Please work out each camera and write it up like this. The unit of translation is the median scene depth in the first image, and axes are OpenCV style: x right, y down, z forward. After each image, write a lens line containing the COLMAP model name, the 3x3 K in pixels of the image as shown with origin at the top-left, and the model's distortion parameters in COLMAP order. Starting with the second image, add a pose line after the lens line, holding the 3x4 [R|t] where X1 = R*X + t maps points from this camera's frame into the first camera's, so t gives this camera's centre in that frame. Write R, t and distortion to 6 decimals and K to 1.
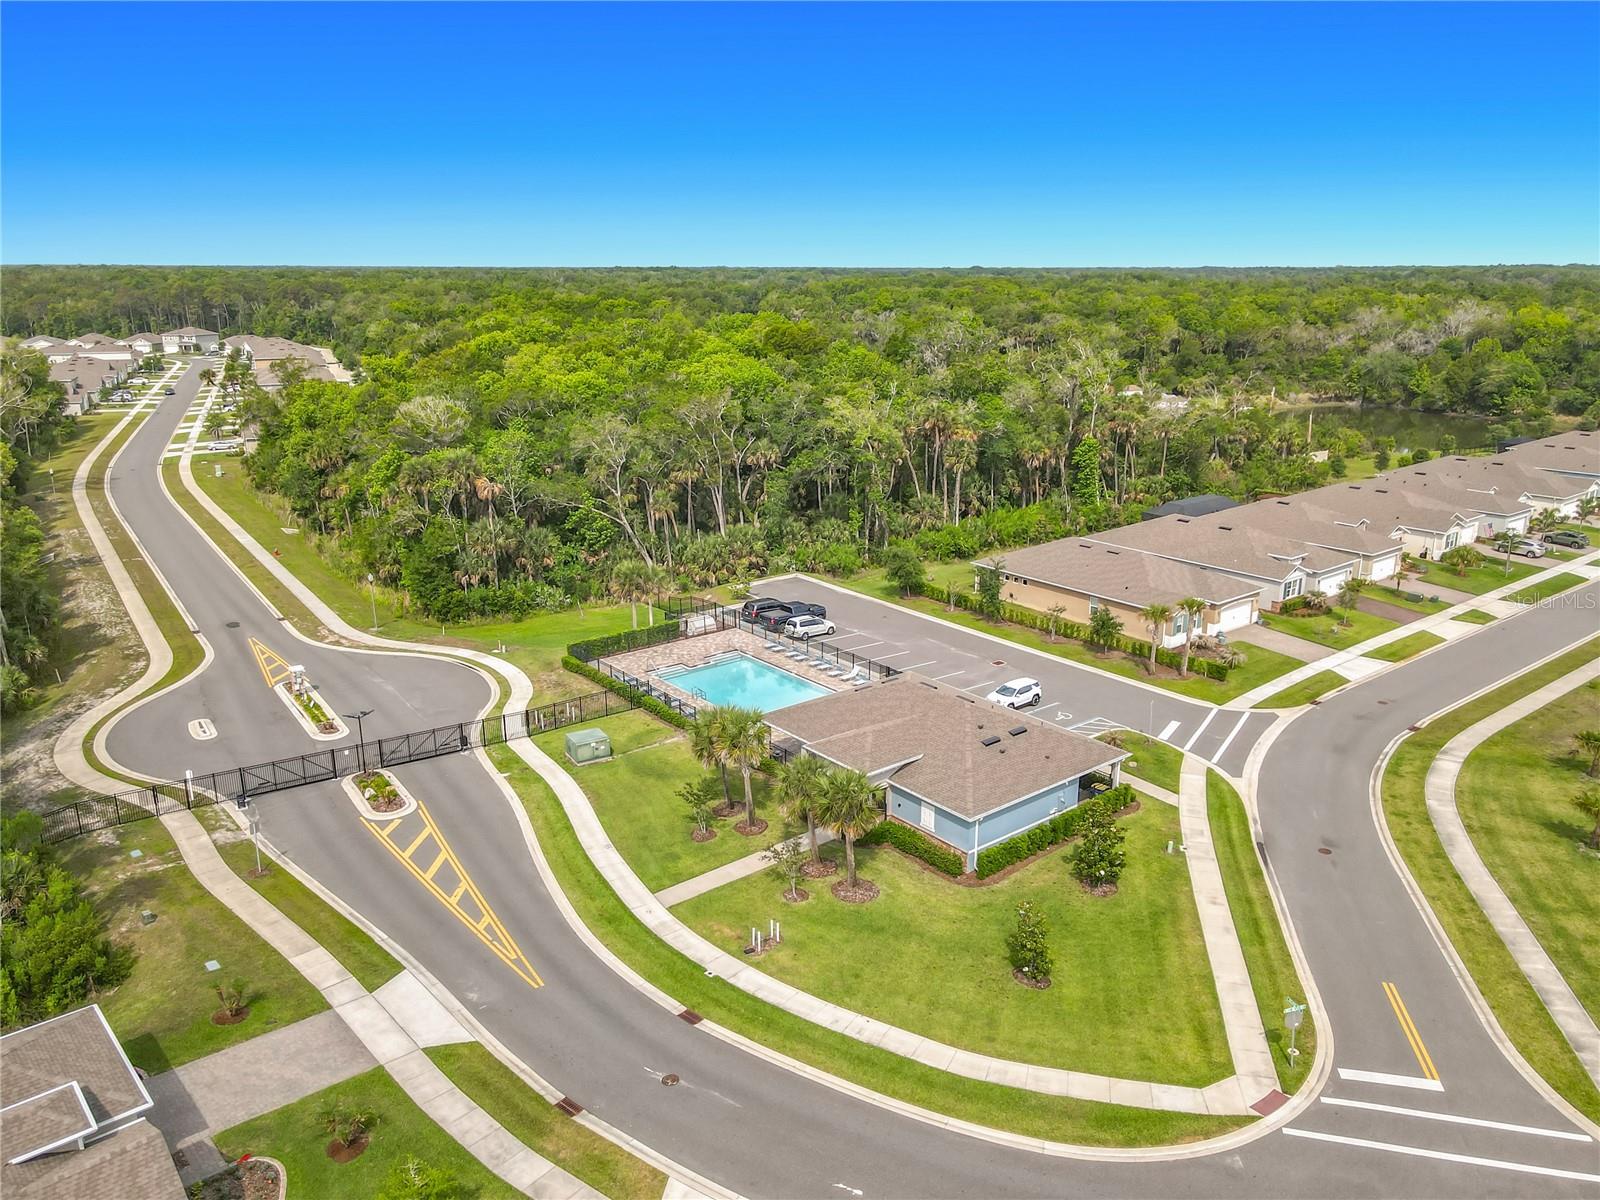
lens RADIAL K [[1145.1, 0, 828.1], [0, 1145.1, 602.1], [0, 0, 1]] dist [0.037910, -0.002630]
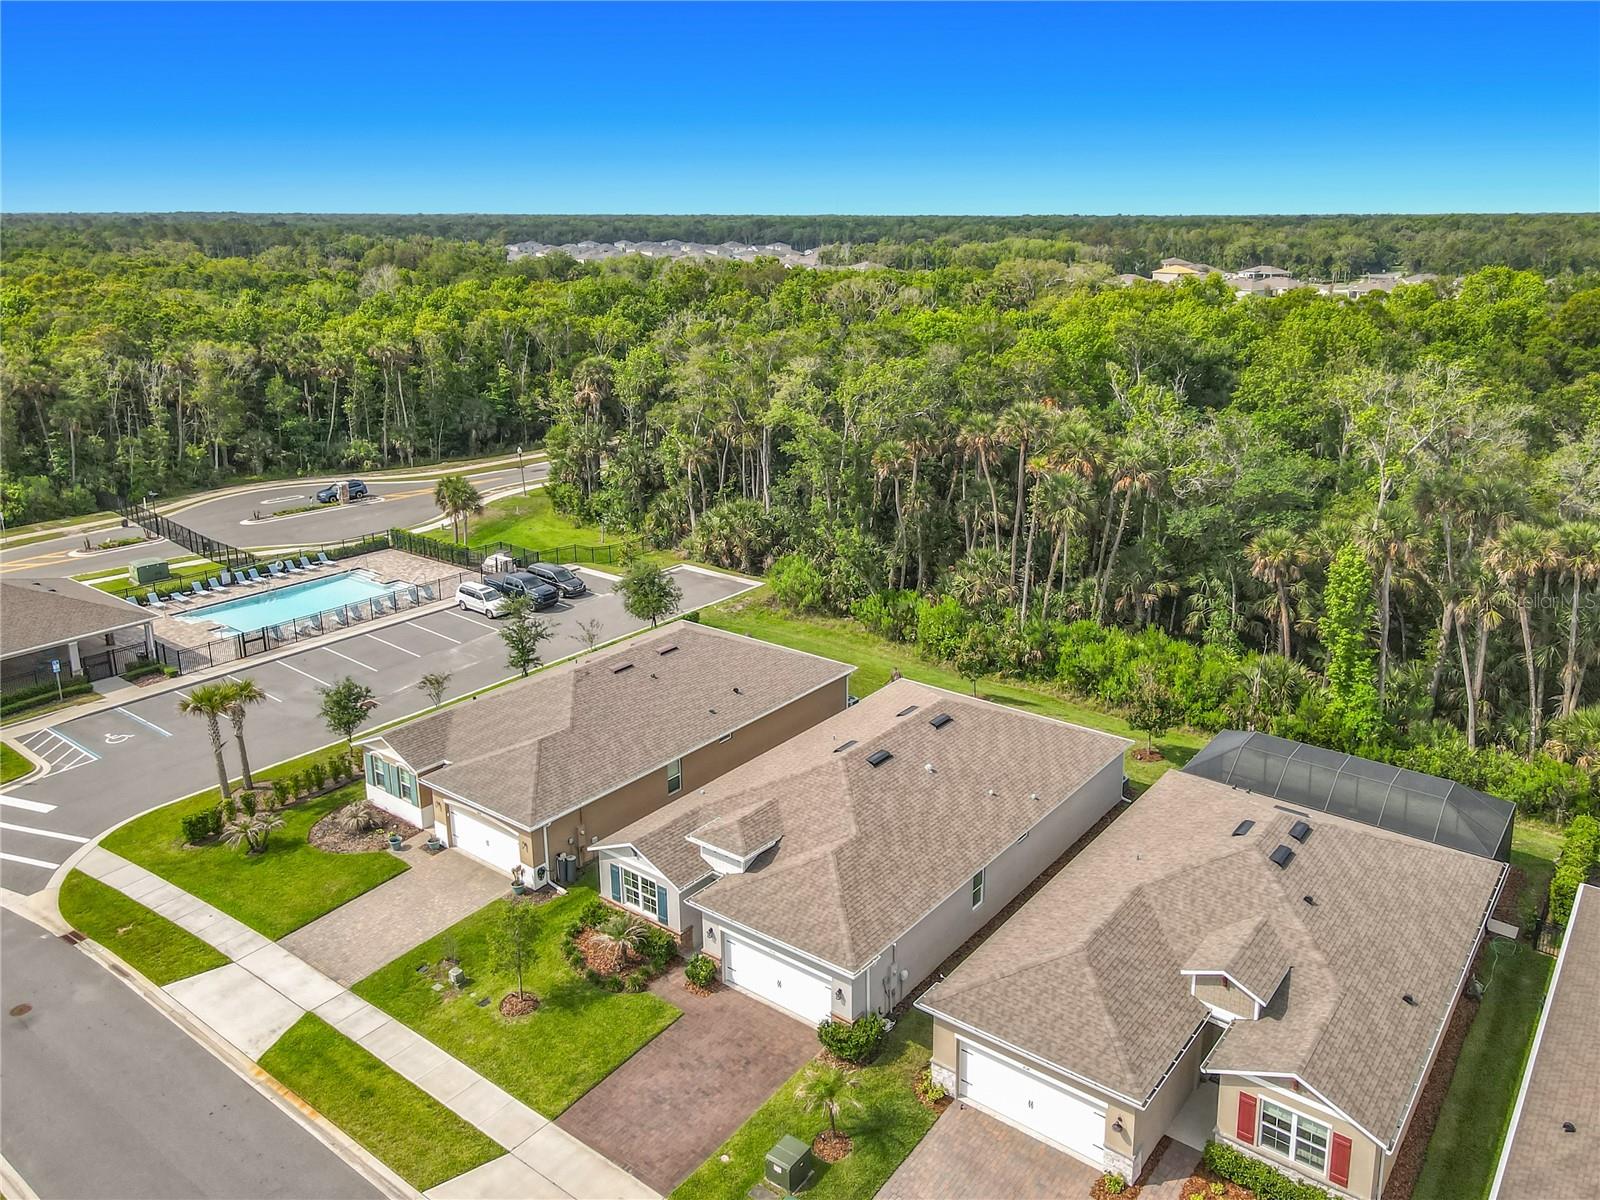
lens RADIAL K [[1216.3, 0, 818.2], [0, 1216.3, 492.6], [0, 0, 1]] dist [0.012645, 0.004777]
pose [[0.227991, 0.212387, -0.950217, 0.339998], [-0.269120, 0.951646, 0.148135, -0.098572], [0.935732, 0.221949, 0.274125, 0.379331]]
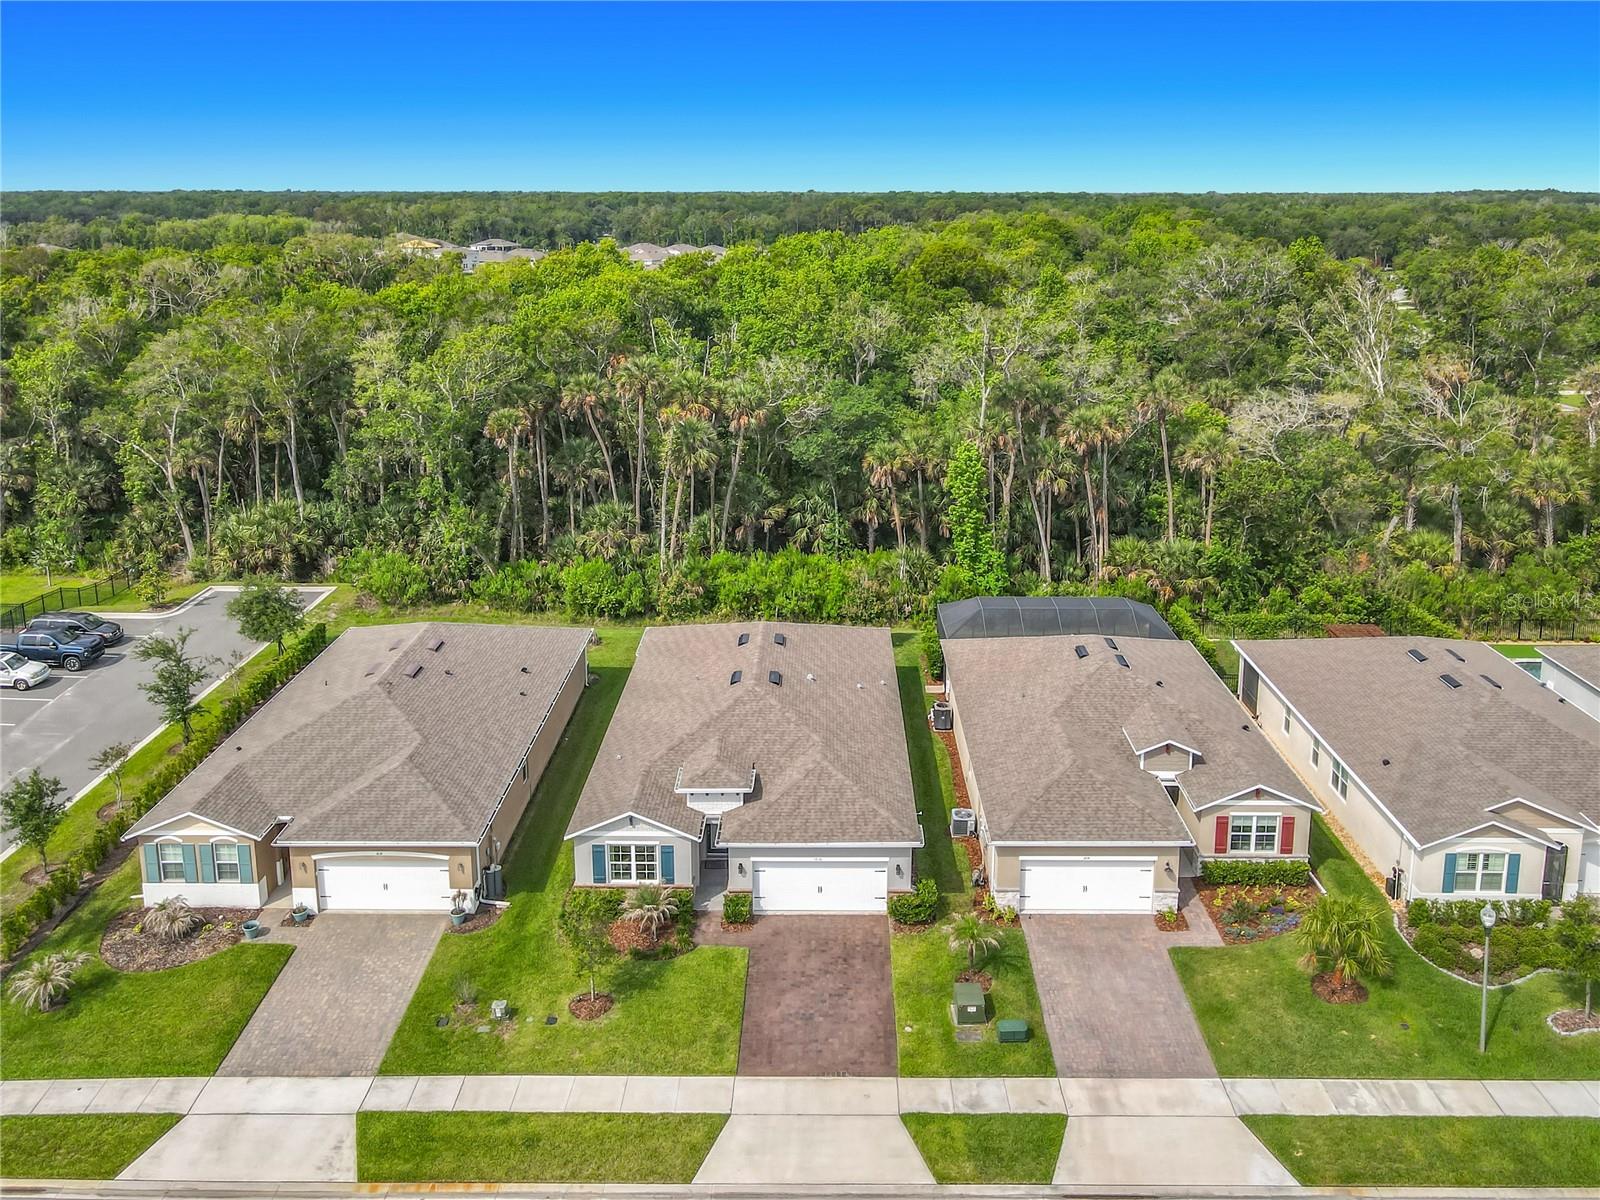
lens RADIAL K [[1248.0, 0, 819.8], [0, 1248.0, 391.5], [0, 0, 1]] dist [-0.006364, 0.013588]
pose [[0.768917, 0.098980, -0.631641, 0.300674], [-0.177234, 0.982224, -0.061835, -0.067355], [0.614292, 0.159495, 0.772791, 0.280731]]
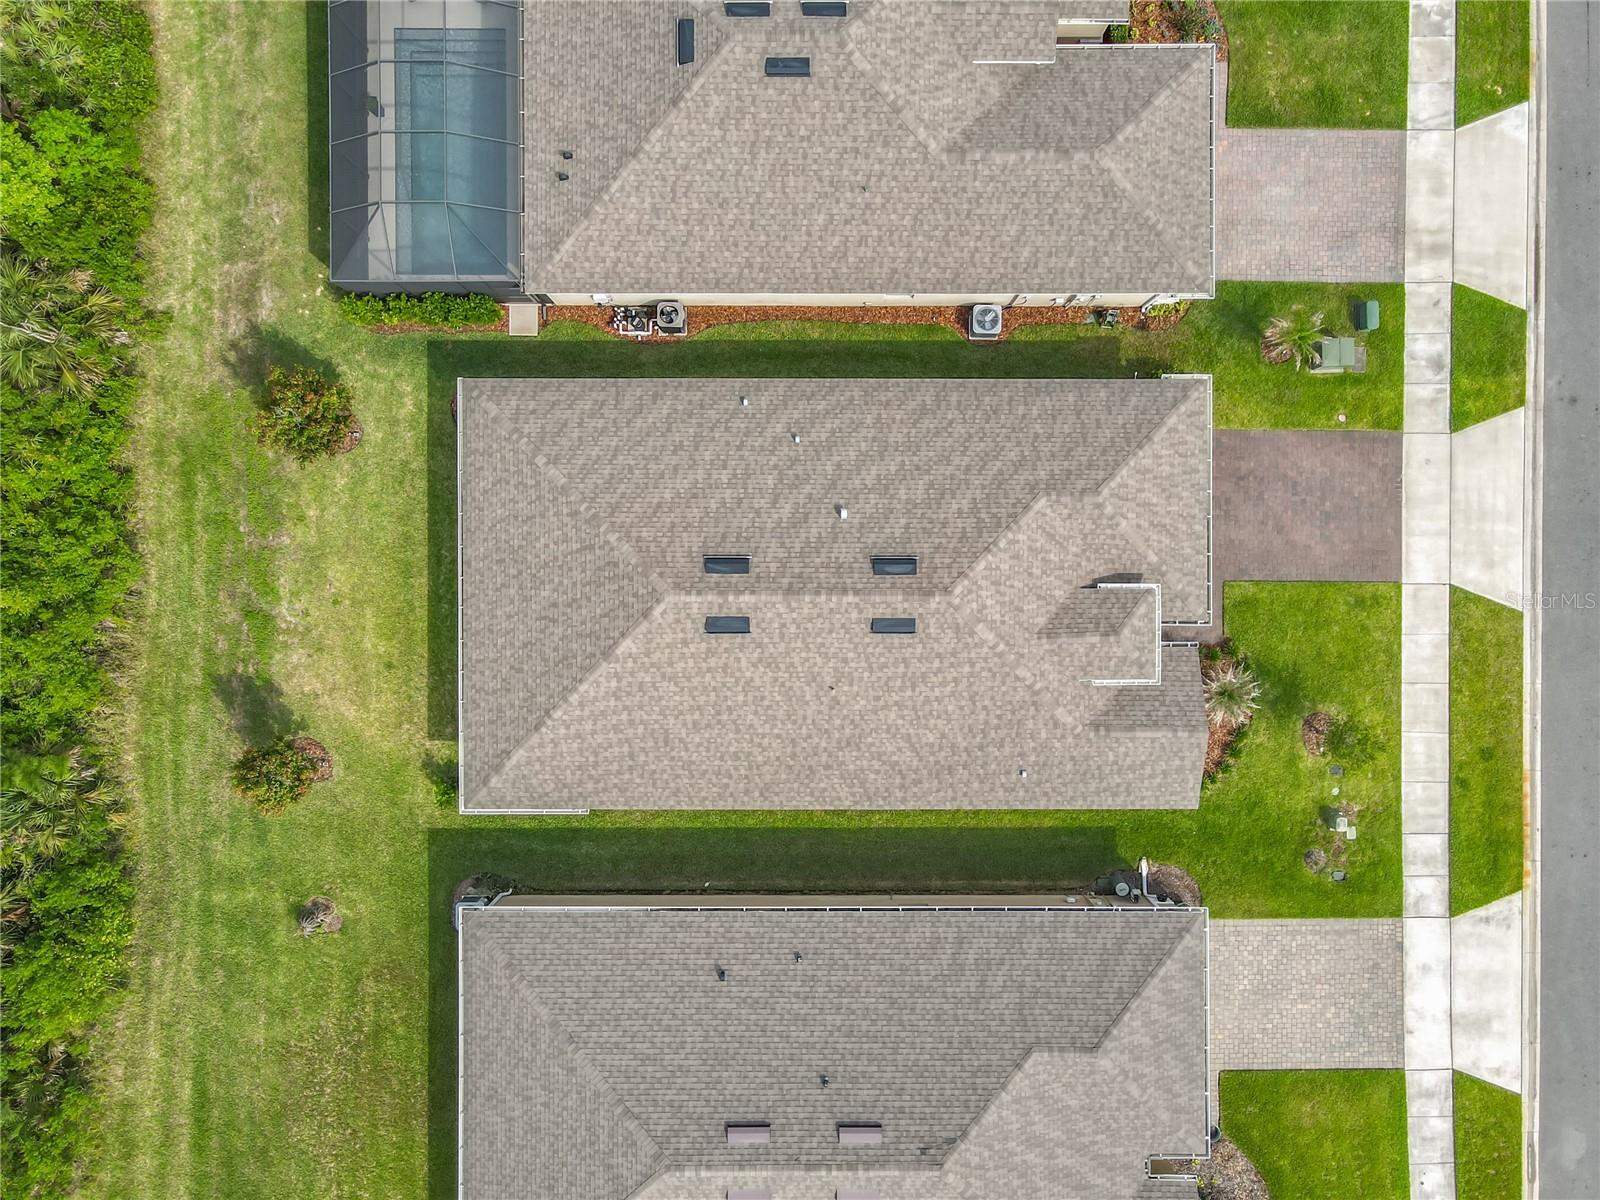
lens RADIAL K [[1207.2, 0, 798.7], [0, 1207.2, 578.5], [0, 0, 1]] dist [0.018561, 0.001582]
pose [[0.635291, -0.772165, -0.012875, 0.154701], [0.225884, 0.169850, 0.959233, -0.164911], [-0.738499, -0.612301, 0.282324, 0.421612]]
